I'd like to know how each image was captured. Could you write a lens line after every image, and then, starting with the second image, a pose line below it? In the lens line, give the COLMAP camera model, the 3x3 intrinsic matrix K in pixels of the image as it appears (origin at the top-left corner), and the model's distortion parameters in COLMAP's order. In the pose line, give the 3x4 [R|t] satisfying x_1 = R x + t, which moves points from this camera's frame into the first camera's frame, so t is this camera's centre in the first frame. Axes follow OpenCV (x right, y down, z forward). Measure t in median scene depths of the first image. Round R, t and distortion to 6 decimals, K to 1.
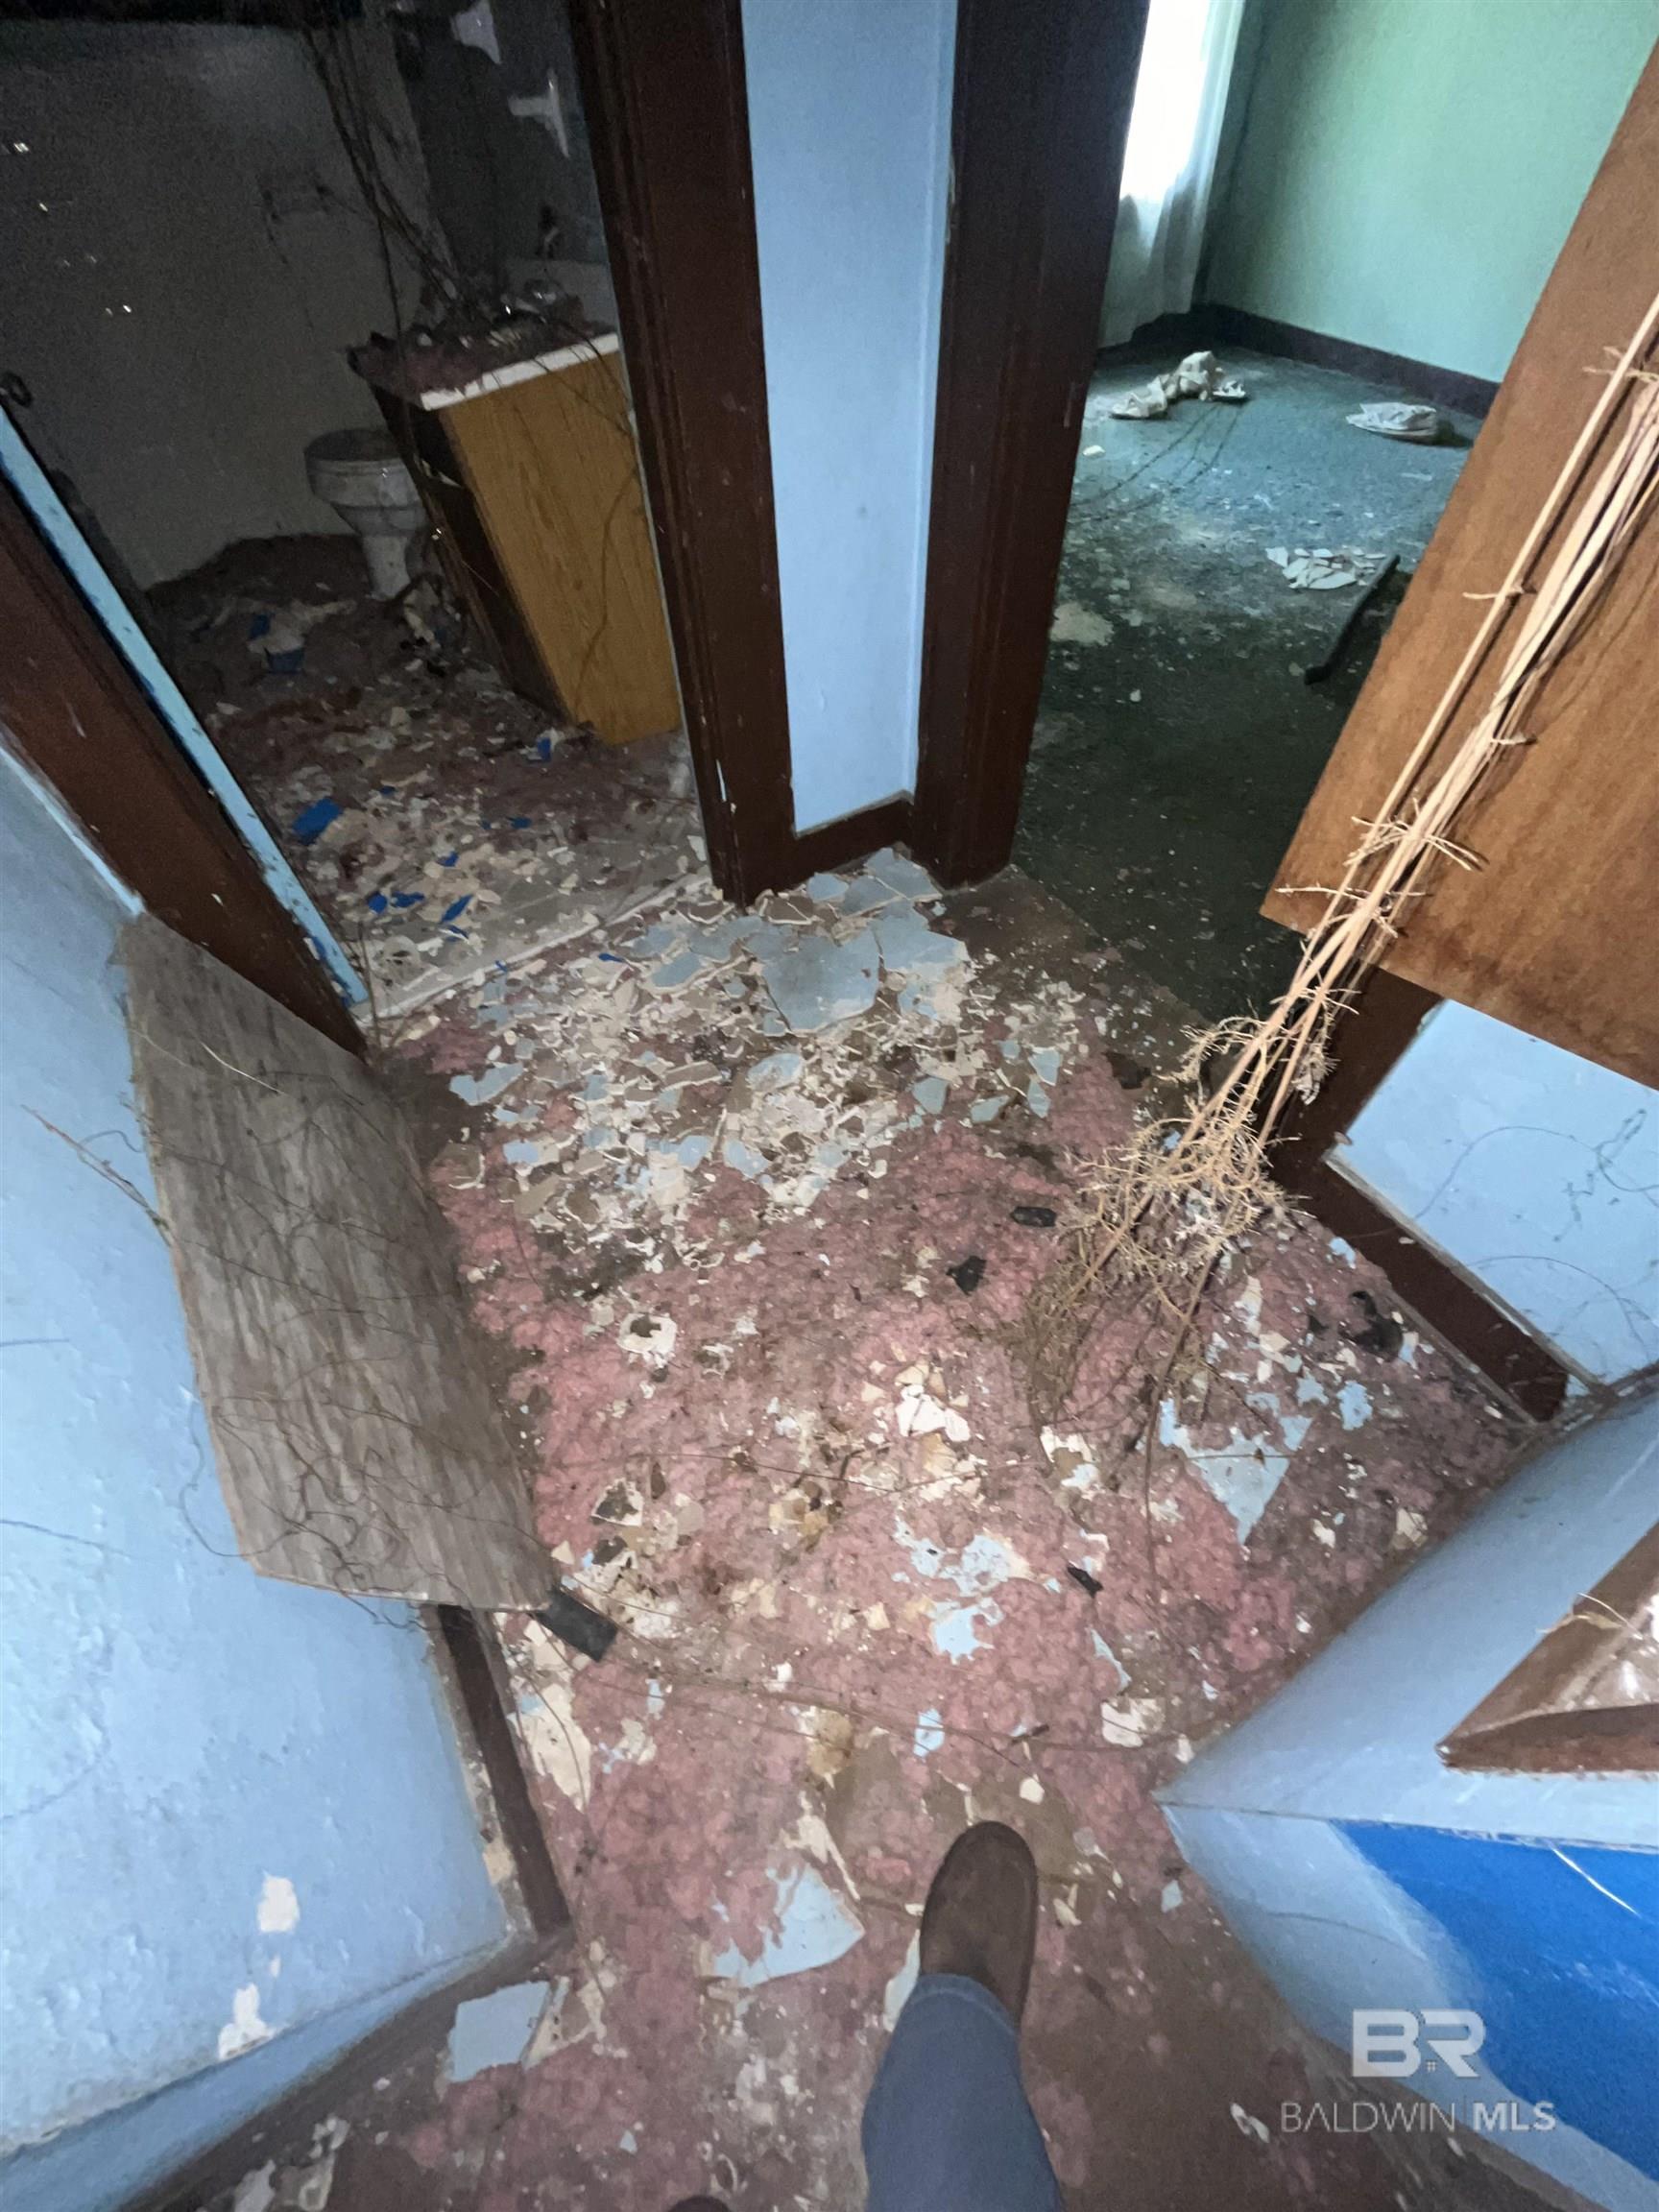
lens RADIAL K [[896.3, 0, 832.9], [0, 896.3, 1105.6], [0, 0, 1]] dist [0.000323, -0.002525]
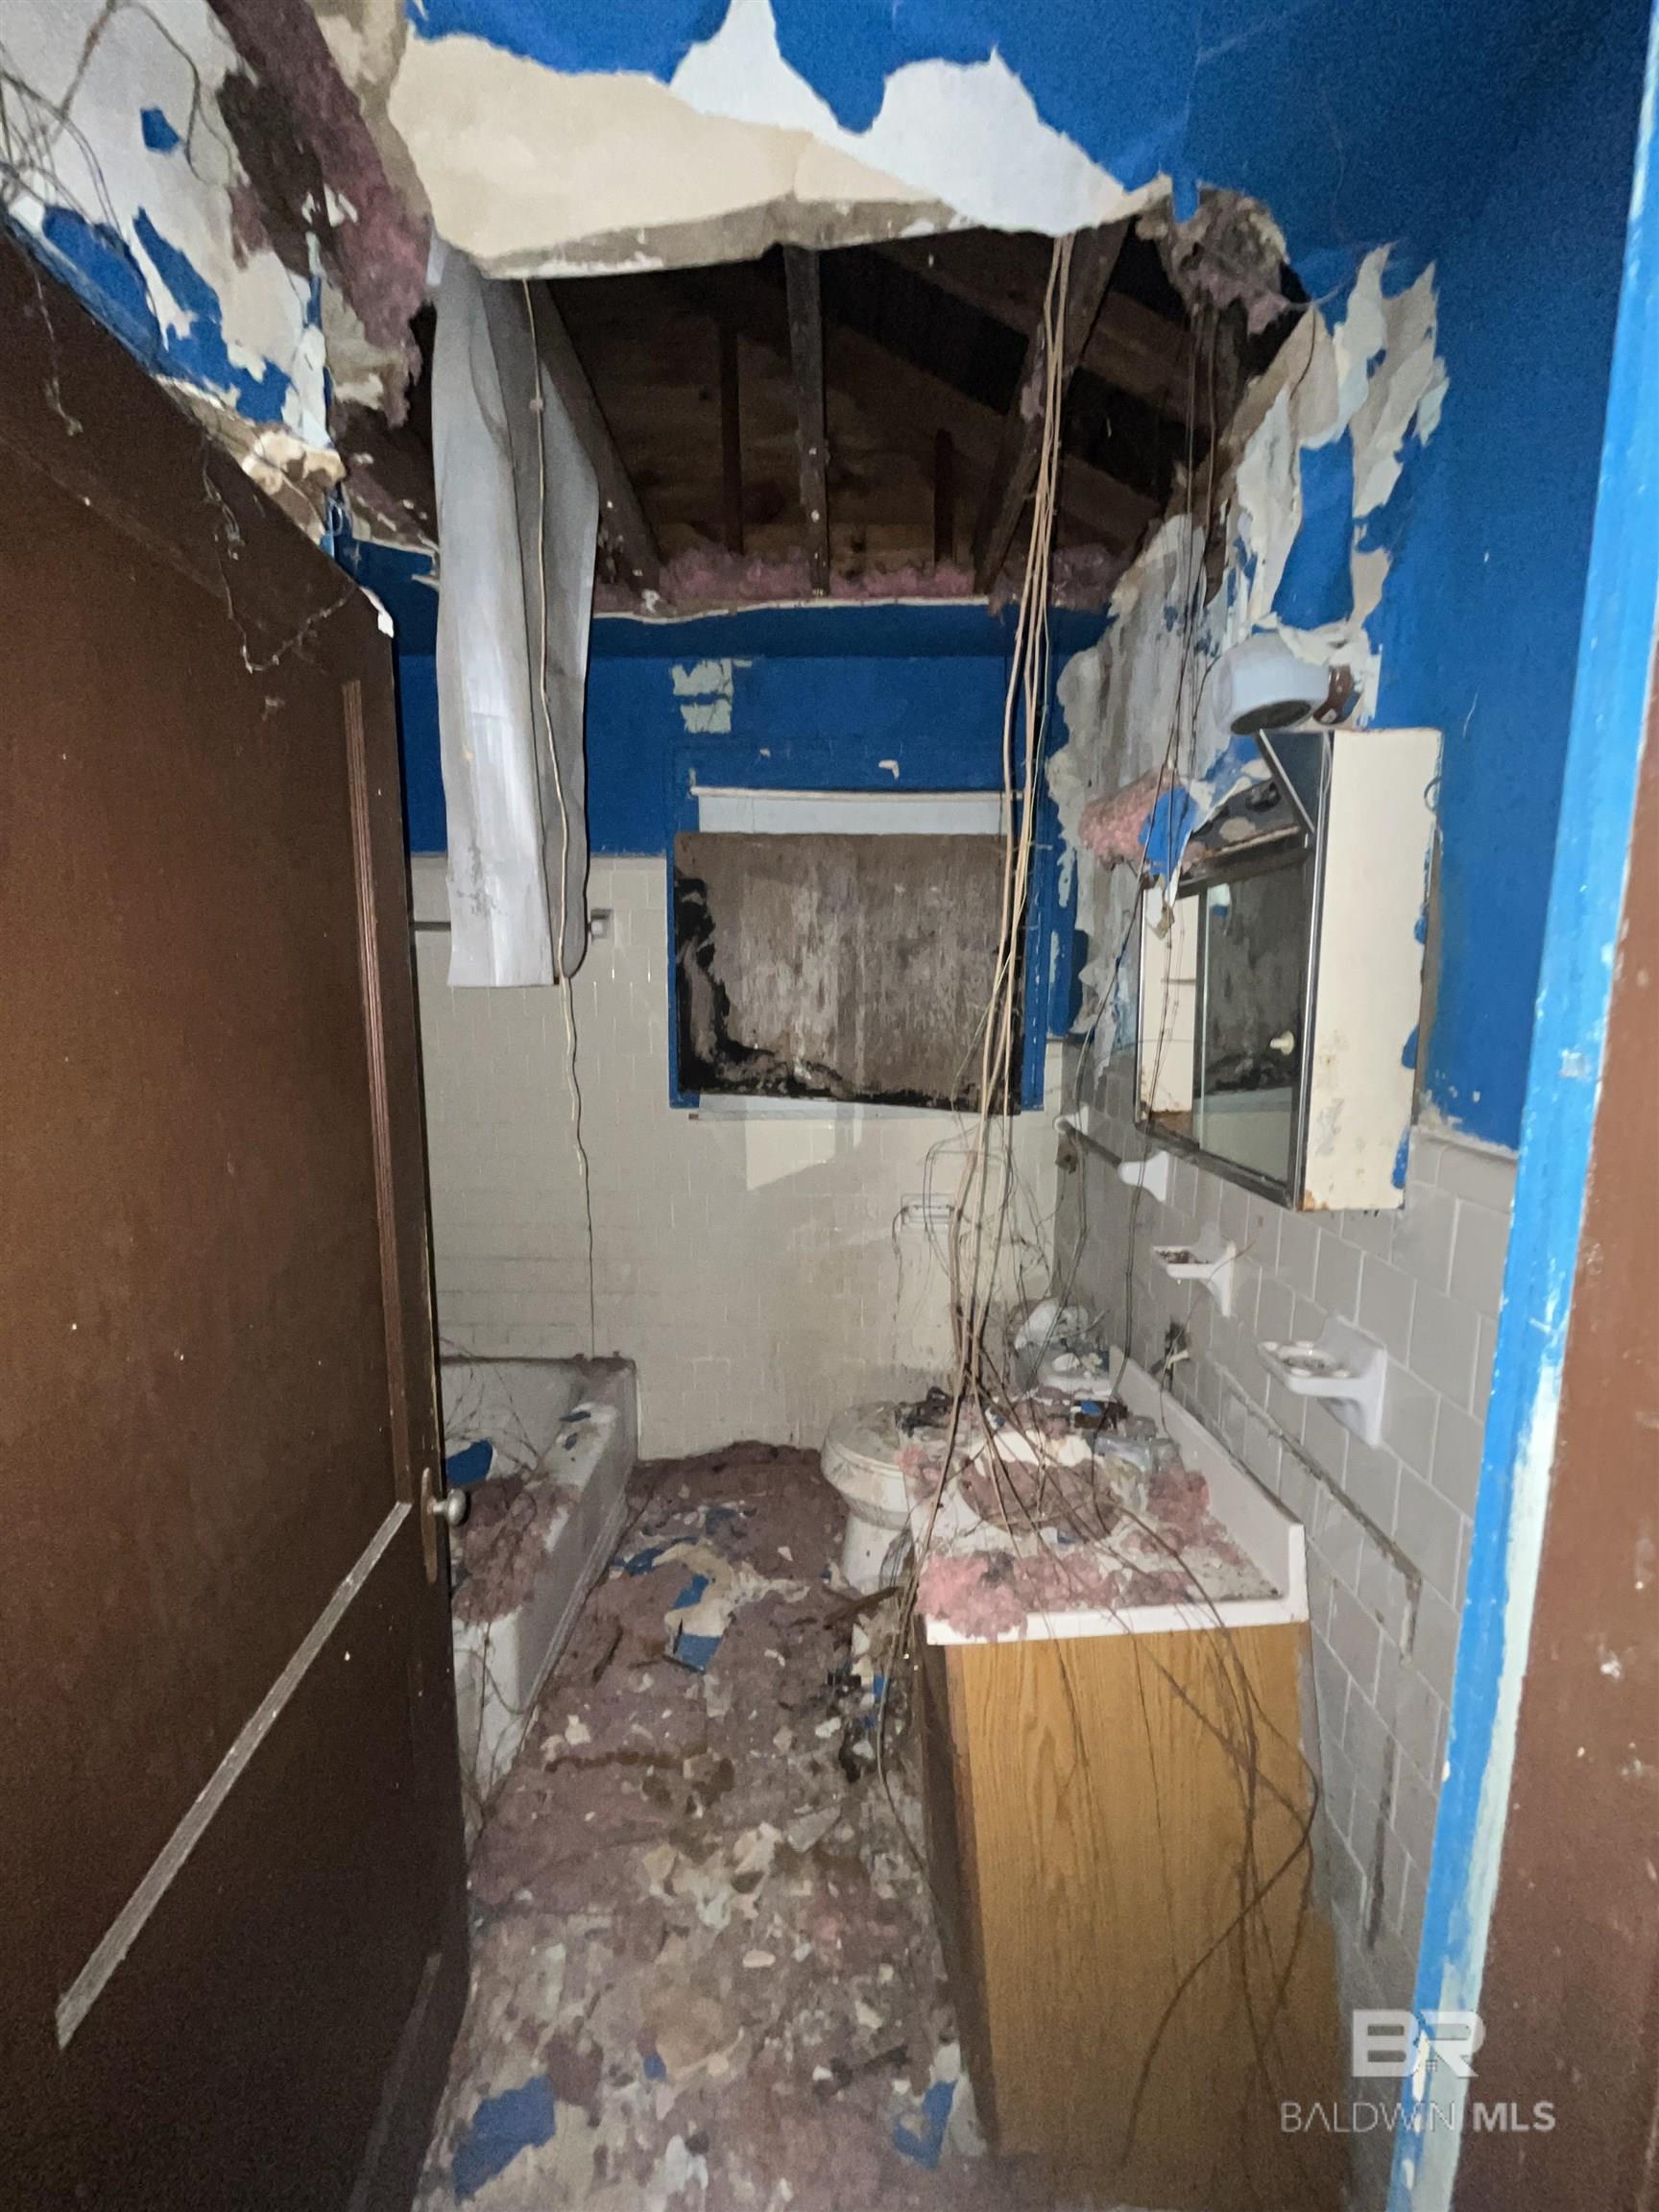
lens RADIAL K [[896.3, 0, 829.1], [0, 896.3, 1111.2], [0, 0, 1]] dist [0.000323, -0.002525]
pose [[0.840596, 0.111500, -0.530062, -0.141619], [-0.449103, 0.690564, -0.566946, -0.424696], [0.302827, 0.714625, 0.630560, 0.195904]]
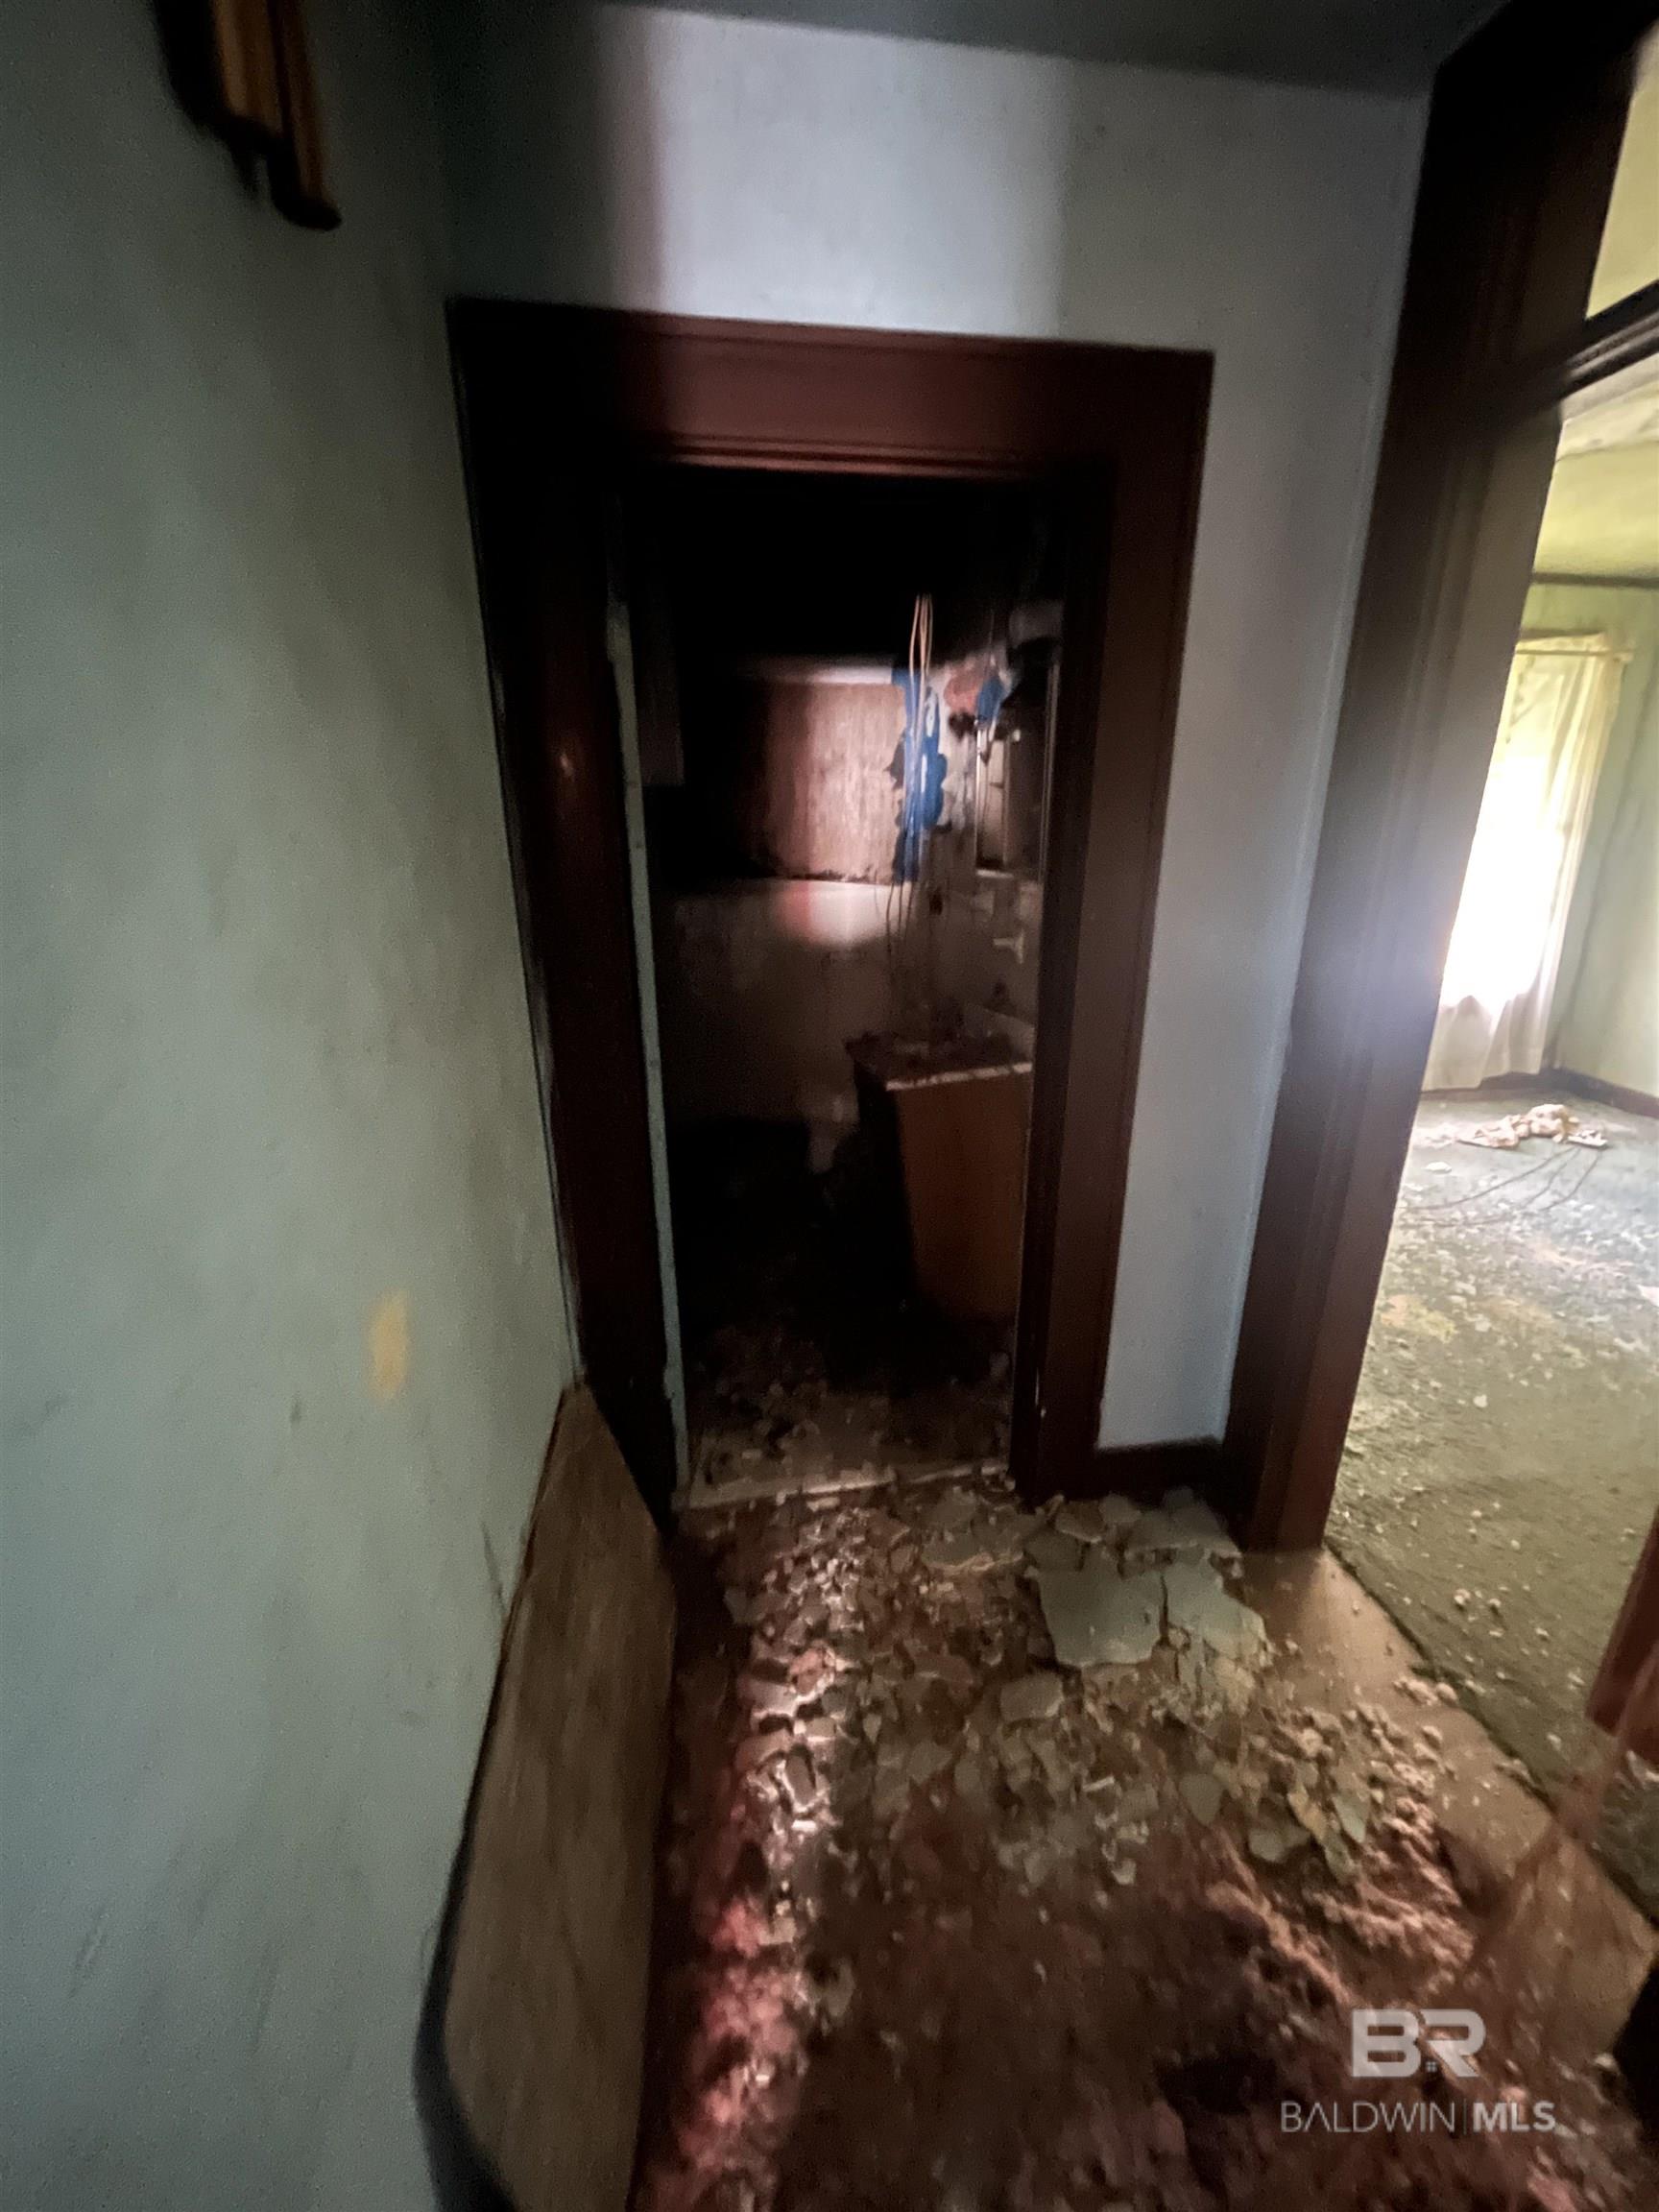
lens RADIAL K [[896.3, 0, 832.0], [0, 896.3, 1108.8], [0, 0, 1]] dist [0.000323, -0.002525]
pose [[0.918717, 0.144482, -0.367538, 0.001194], [-0.324929, 0.805508, -0.495558, -0.001034], [0.224455, 0.574701, 0.786981, -0.096239]]
